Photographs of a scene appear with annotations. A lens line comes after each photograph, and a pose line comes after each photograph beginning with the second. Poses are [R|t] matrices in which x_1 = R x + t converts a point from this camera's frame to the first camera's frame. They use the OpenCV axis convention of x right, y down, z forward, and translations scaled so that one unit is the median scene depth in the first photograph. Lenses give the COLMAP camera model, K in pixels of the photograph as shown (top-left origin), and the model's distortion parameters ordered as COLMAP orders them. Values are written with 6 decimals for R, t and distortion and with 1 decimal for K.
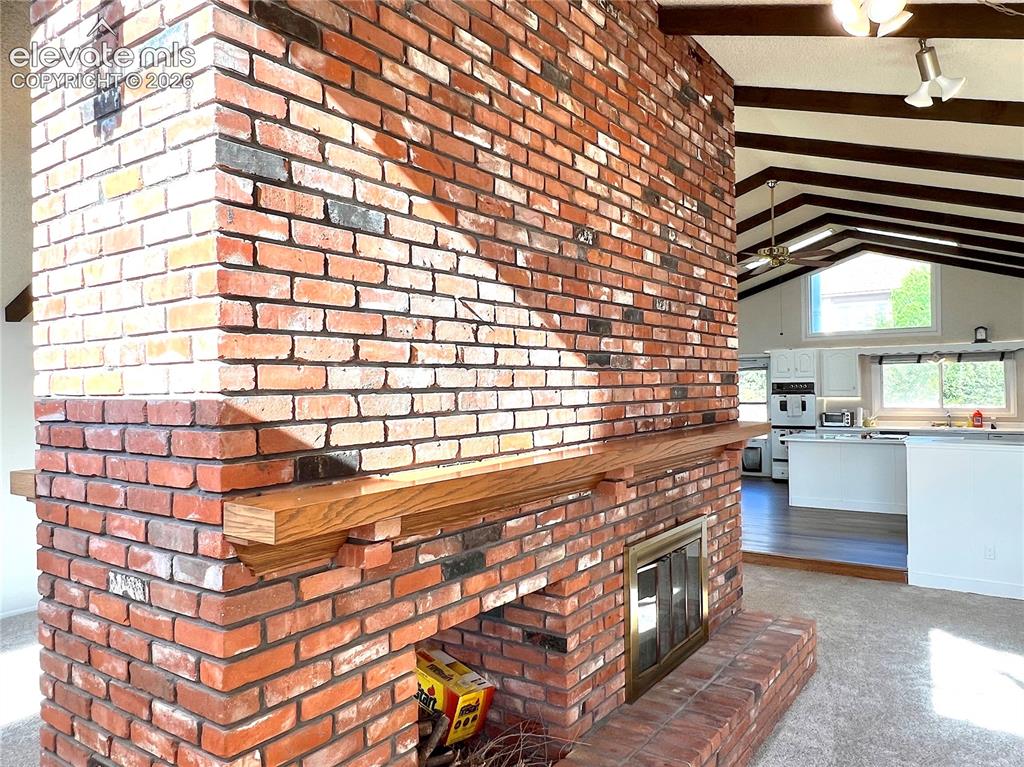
lens RADIAL K [[714.4, 0, 511.4], [0, 714.4, 383.3], [0, 0, 1]] dist [0.005053, 0.000871]
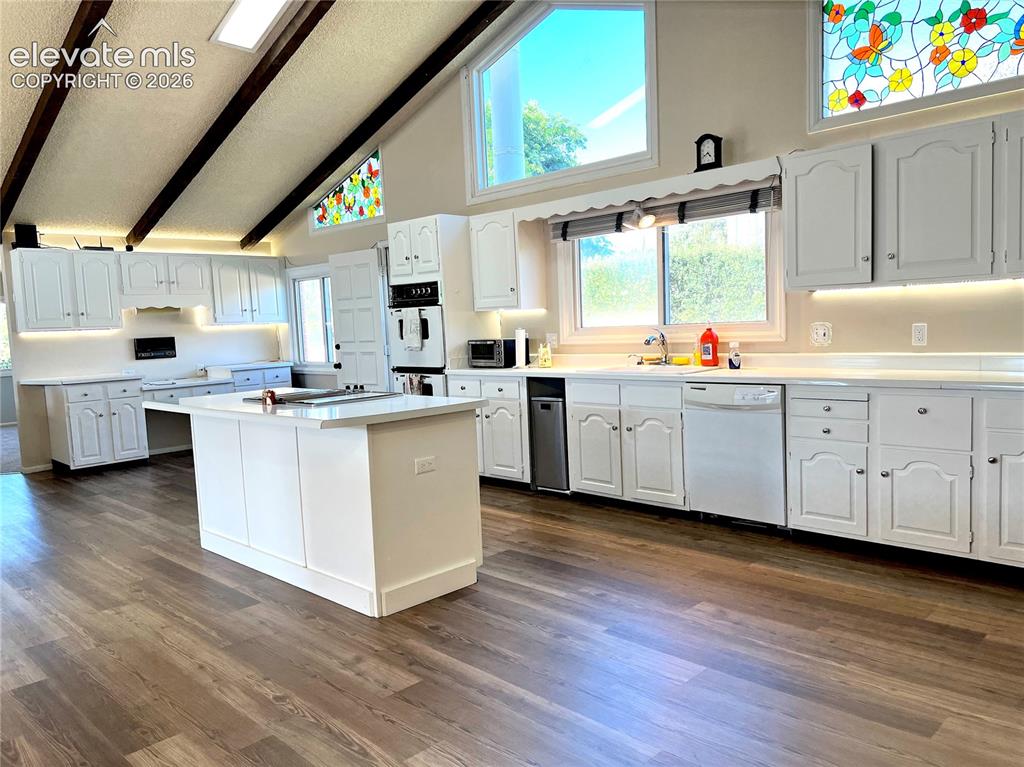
lens RADIAL K [[785.6, 0, 512.9], [0, 785.6, 386.1], [0, 0, 1]] dist [-0.004205, -0.000814]
pose [[0.985084, -0.016815, -0.171252, 0.595804], [0.032459, 0.995506, 0.088963, 0.025754], [0.168986, -0.093195, 0.981203, 0.477358]]
